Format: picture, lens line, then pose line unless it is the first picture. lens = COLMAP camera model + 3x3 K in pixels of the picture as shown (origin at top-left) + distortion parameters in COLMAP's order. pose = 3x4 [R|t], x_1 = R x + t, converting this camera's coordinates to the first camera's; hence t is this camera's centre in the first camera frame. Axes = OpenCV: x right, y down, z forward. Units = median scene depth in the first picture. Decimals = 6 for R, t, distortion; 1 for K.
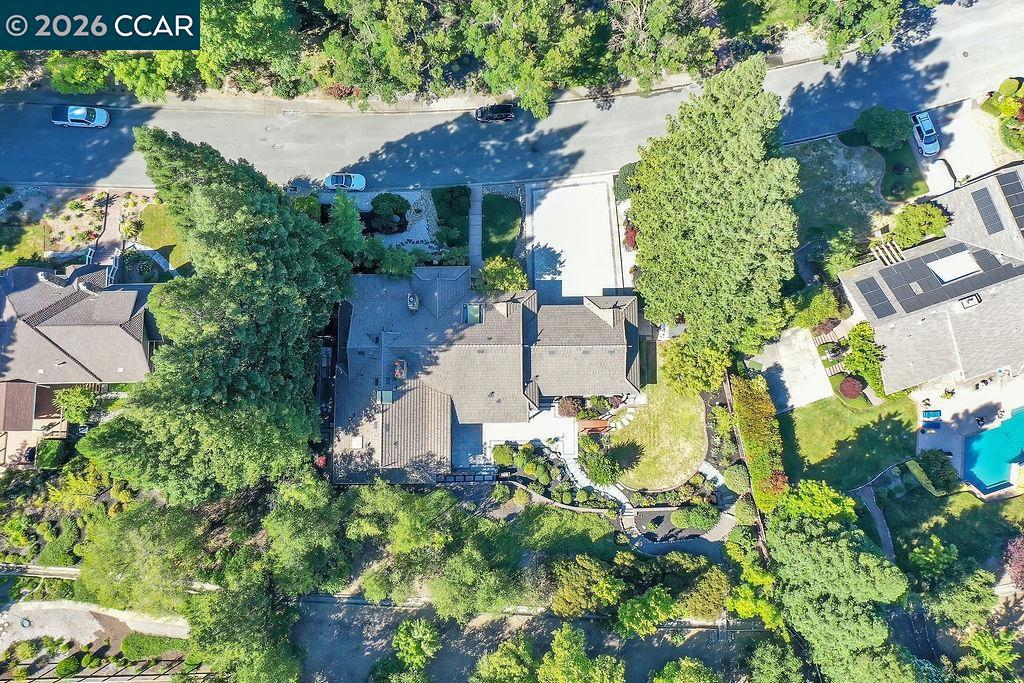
lens RADIAL K [[832.1, 0, 512.0], [0, 832.1, 341.5], [0, 0, 1]] dist [0.011693, 0.002650]
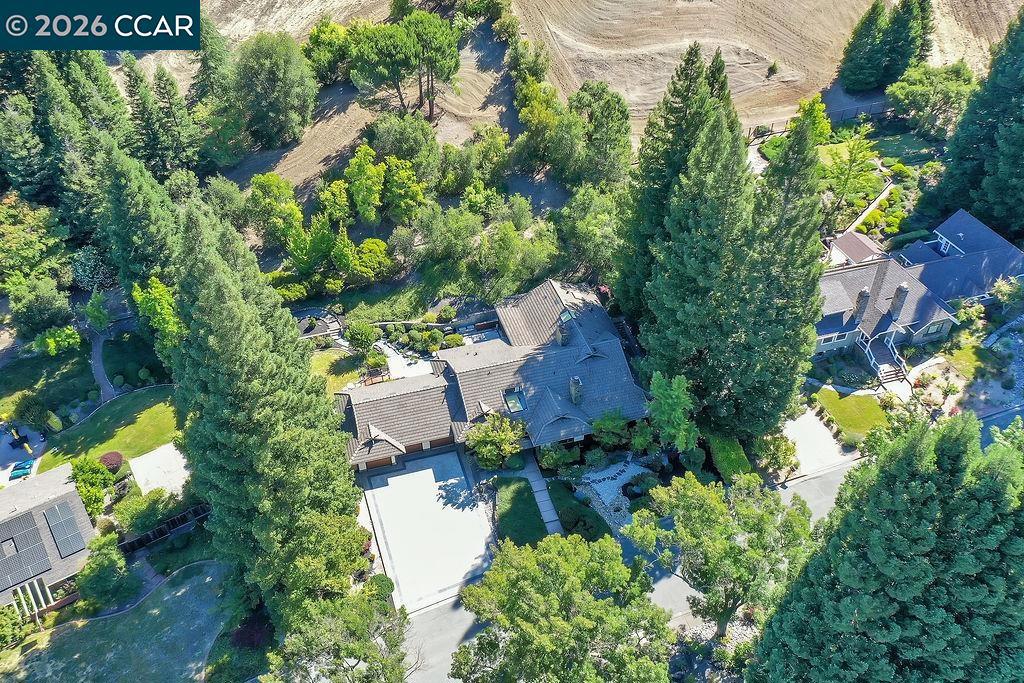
lens RADIAL K [[845.8, 0, 512.0], [0, 845.8, 341.5], [0, 0, 1]] dist [0.010527, 0.004600]
pose [[-0.960258, 0.185150, -0.208862, 0.150134], [-0.273521, -0.475196, 0.836286, -0.823955], [0.055587, 0.860179, 0.506953, 0.425645]]
